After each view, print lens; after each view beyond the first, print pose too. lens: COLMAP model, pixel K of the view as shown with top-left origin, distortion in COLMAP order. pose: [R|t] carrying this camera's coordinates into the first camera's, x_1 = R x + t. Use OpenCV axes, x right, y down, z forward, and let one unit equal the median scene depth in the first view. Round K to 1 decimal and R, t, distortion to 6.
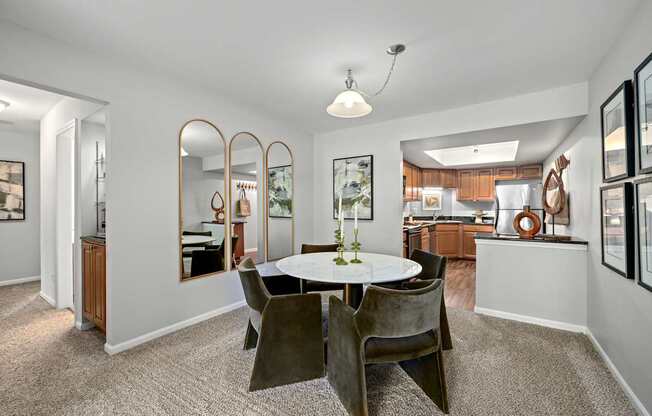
lens RADIAL K [[262.0, 0, 326.2], [0, 262.0, 209.2], [0, 0, 1]] dist [-0.000676, 0.000173]
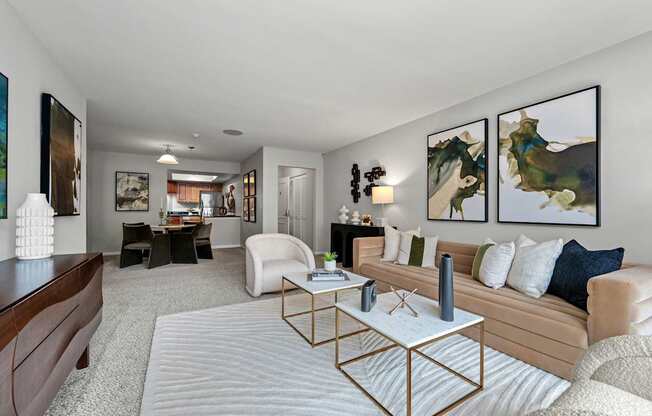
lens RADIAL K [[262.0, 0, 328.0], [0, 262.0, 210.3], [0, 0, 1]] dist [-0.000676, 0.000173]
pose [[0.430704, 0.004240, 0.902483, -0.850464], [0.002288, 0.999981, -0.005790, 0.048647], [-0.902490, 0.004558, 0.430686, -0.801933]]
